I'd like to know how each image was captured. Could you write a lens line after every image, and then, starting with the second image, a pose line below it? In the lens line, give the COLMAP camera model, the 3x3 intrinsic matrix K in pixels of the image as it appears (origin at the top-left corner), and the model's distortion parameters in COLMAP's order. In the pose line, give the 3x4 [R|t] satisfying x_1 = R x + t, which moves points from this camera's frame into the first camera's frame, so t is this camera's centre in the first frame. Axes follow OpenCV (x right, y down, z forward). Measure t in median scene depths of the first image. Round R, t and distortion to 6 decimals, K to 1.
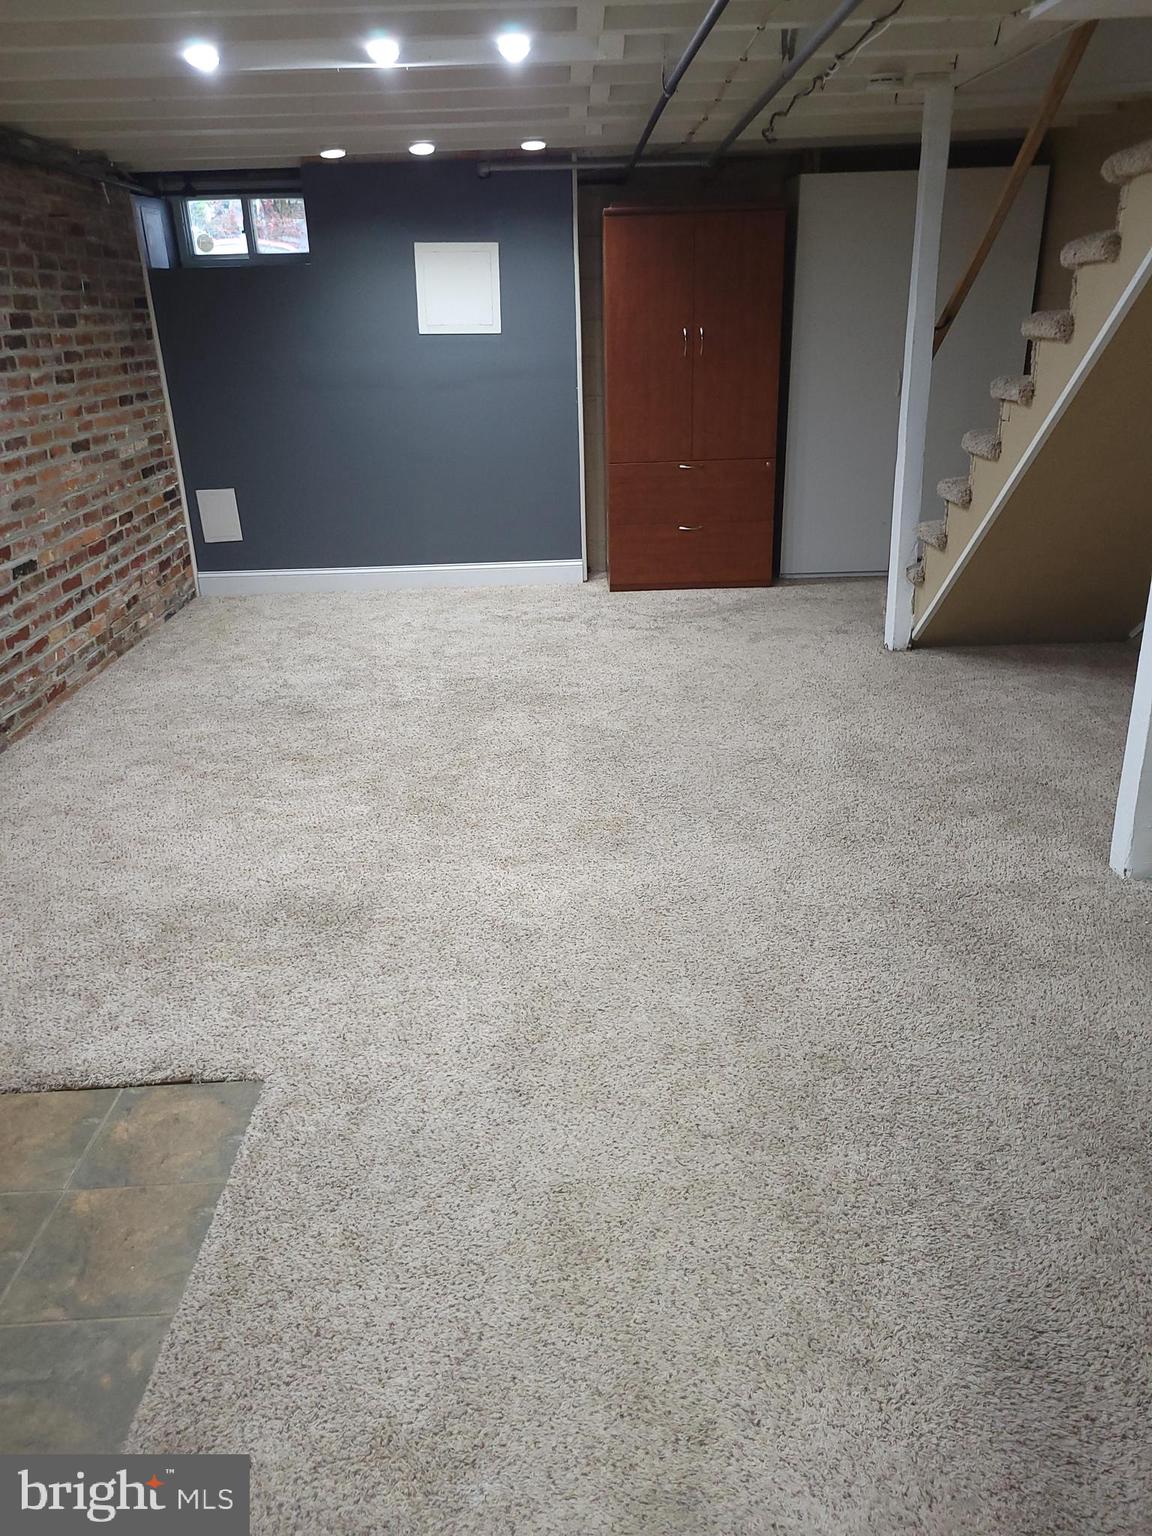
lens RADIAL K [[1146.7, 0, 567.2], [0, 1146.7, 774.4], [0, 0, 1]] dist [0.051692, -0.034298]
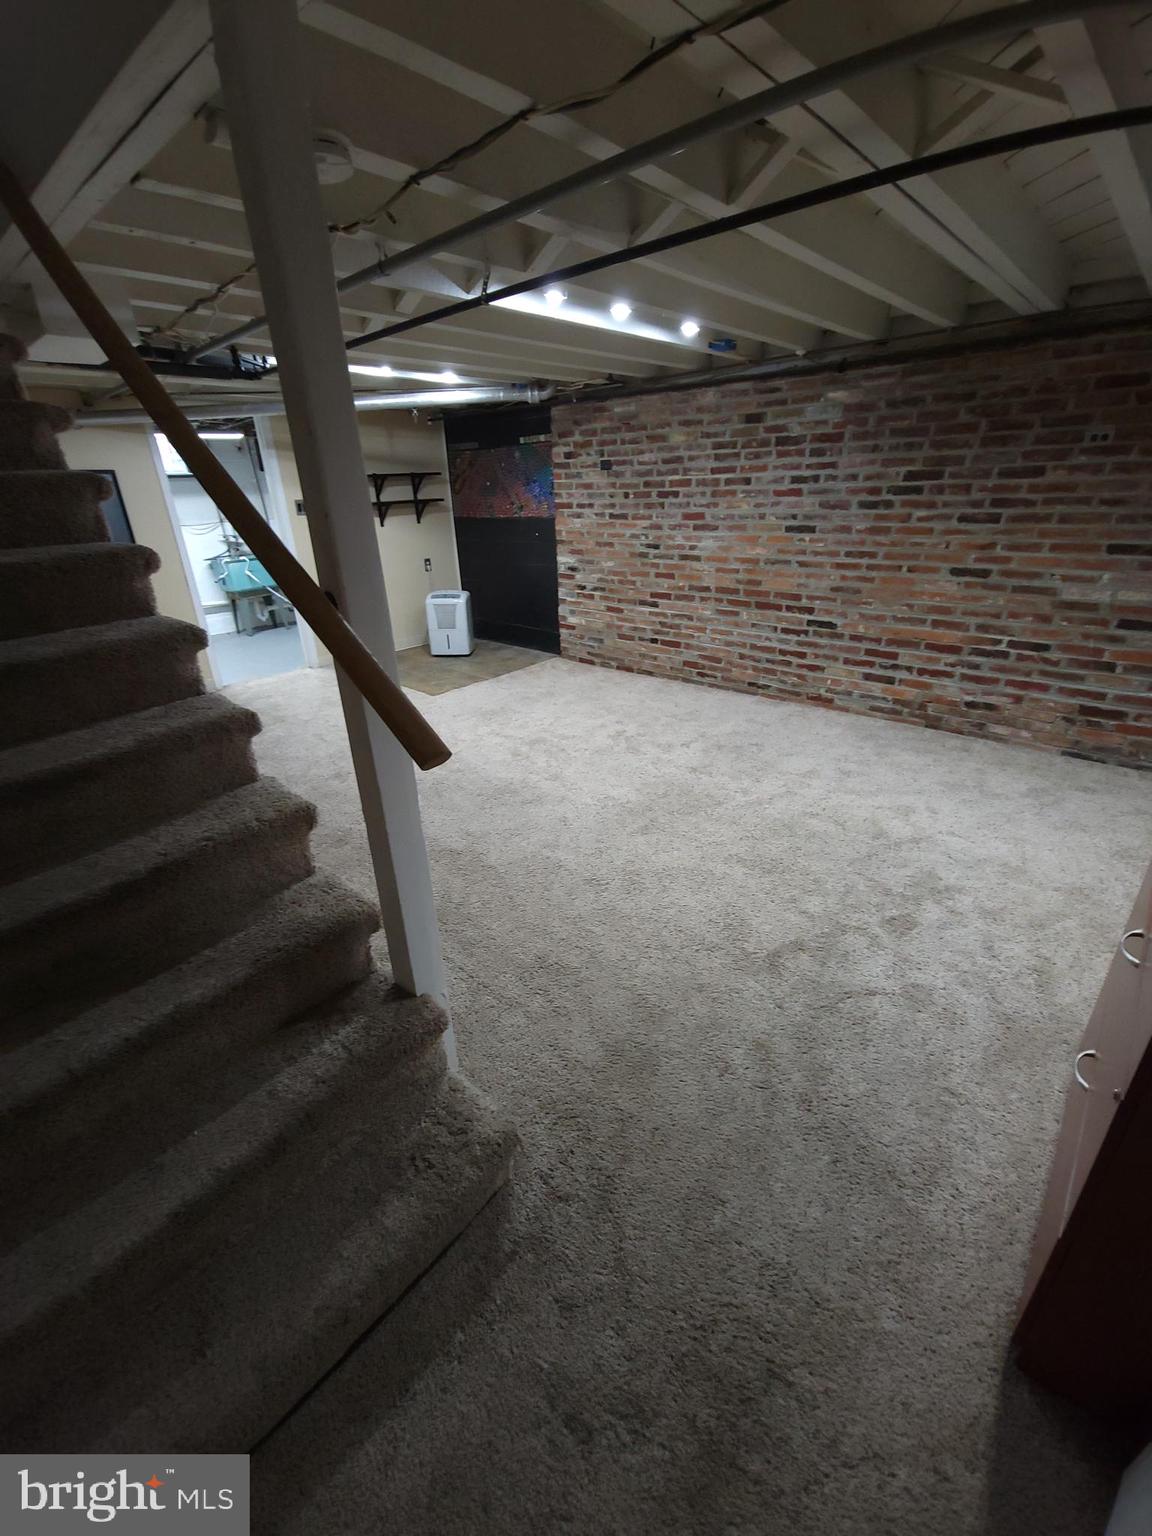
lens RADIAL K [[623.5, 0, 579.7], [0, 623.5, 762.5], [0, 0, 1]] dist [0.006501, -0.000617]
pose [[-0.672889, 0.359743, -0.646379, 0.506205], [-0.217906, 0.738625, 0.637926, -0.610022], [0.706921, 0.570103, -0.418623, 1.415913]]
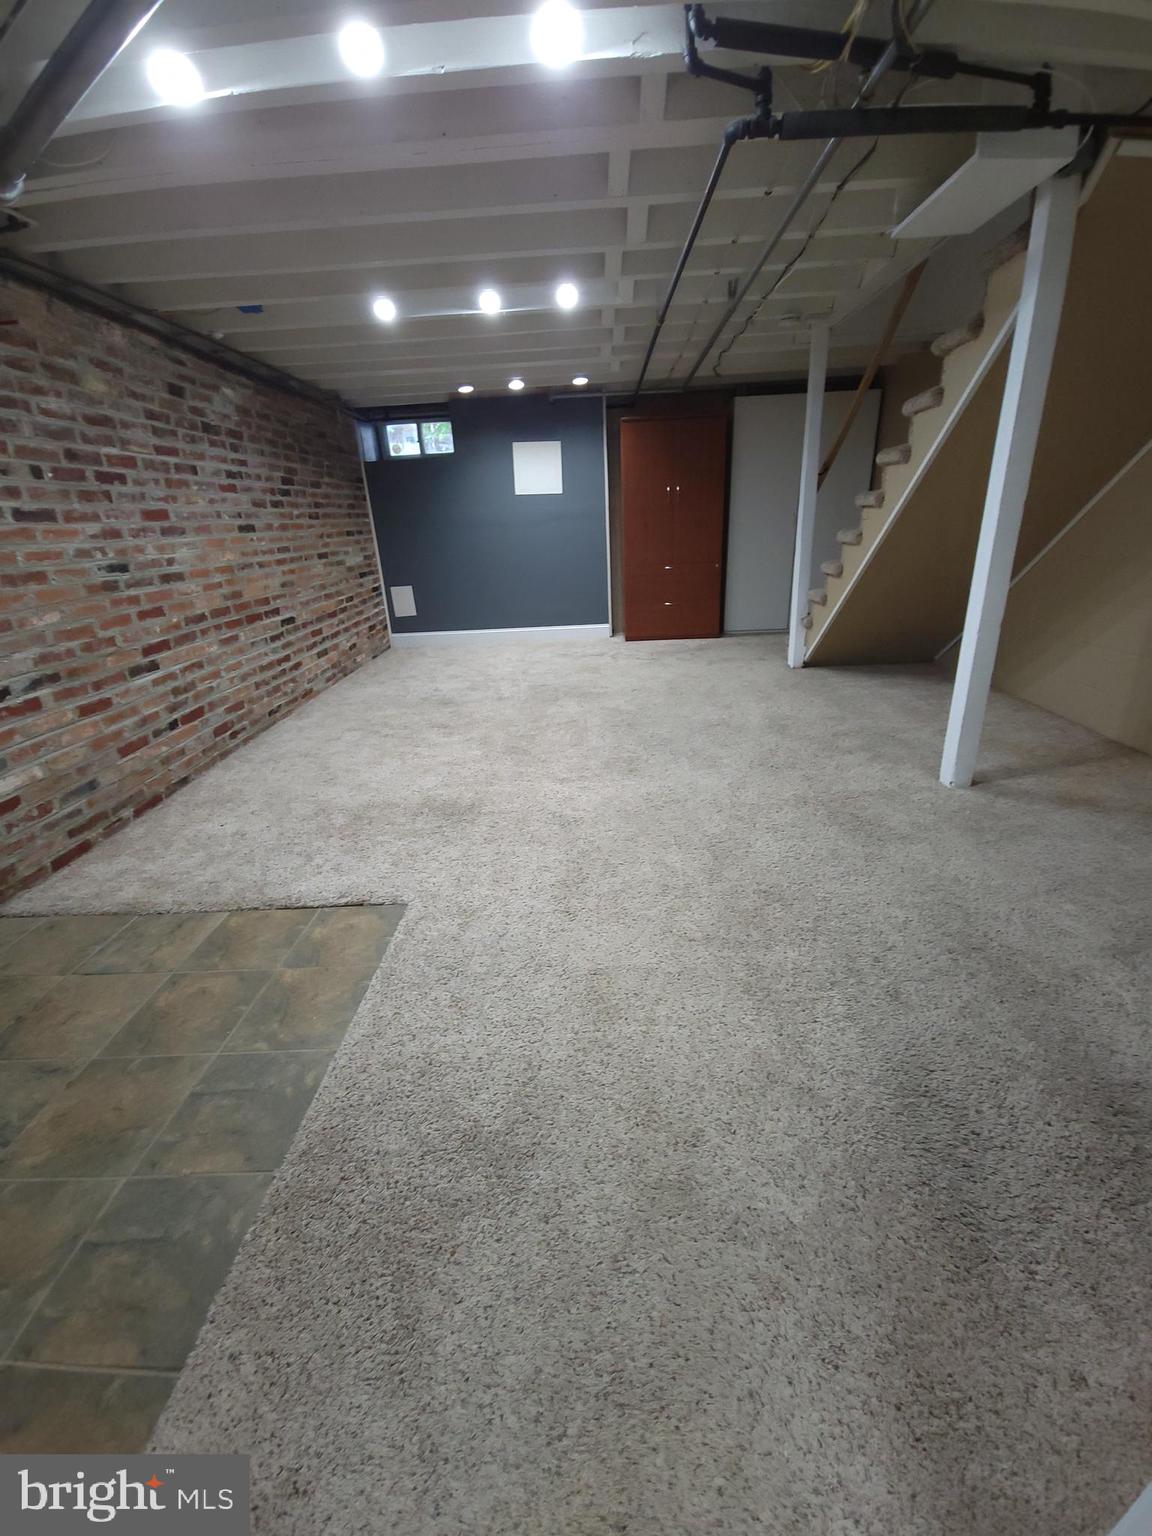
lens RADIAL K [[623.5, 0, 574.1], [0, 623.5, 761.7], [0, 0, 1]] dist [0.006501, -0.000617]
pose [[0.999041, -0.002184, -0.043723, 0.001817], [0.001878, 0.999973, -0.007045, 0.046431], [0.043738, 0.006956, 0.999019, 0.094016]]
